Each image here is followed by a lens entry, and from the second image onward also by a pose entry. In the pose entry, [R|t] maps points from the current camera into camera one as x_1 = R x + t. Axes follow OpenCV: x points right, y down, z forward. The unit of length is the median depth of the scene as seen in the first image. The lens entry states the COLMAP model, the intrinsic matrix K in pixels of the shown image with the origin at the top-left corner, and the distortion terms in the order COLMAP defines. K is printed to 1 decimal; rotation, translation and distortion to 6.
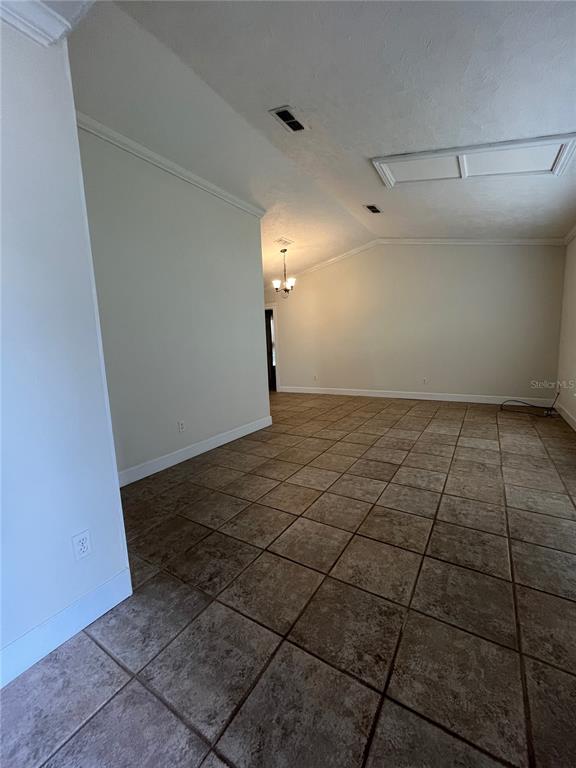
lens RADIAL K [[311.4, 0, 289.0], [0, 311.4, 384.7], [0, 0, 1]] dist [-0.003522, 0.000189]
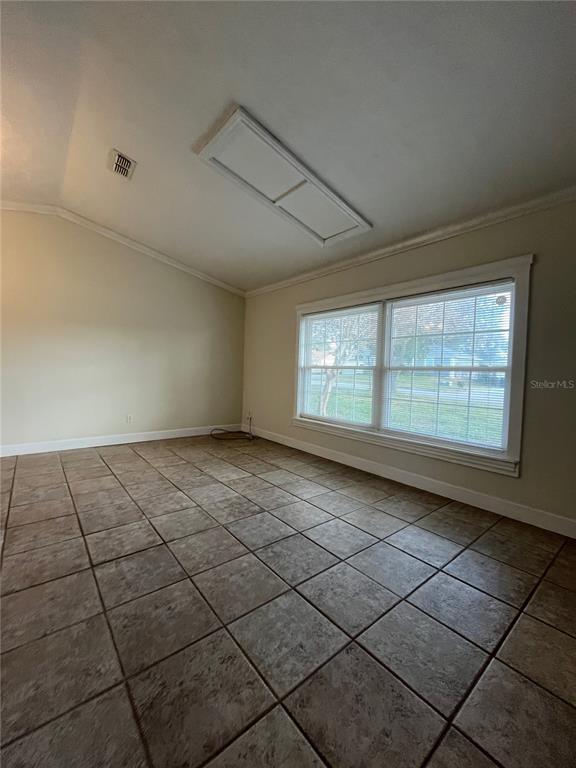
lens RADIAL K [[317.1, 0, 289.0], [0, 317.1, 374.9], [0, 0, 1]] dist [-0.000721, -0.000002]
pose [[0.302428, 0.042701, 0.952215, -0.305206], [0.082279, 0.994098, -0.070712, -0.048477], [-0.949614, 0.099733, 0.297130, 0.617379]]
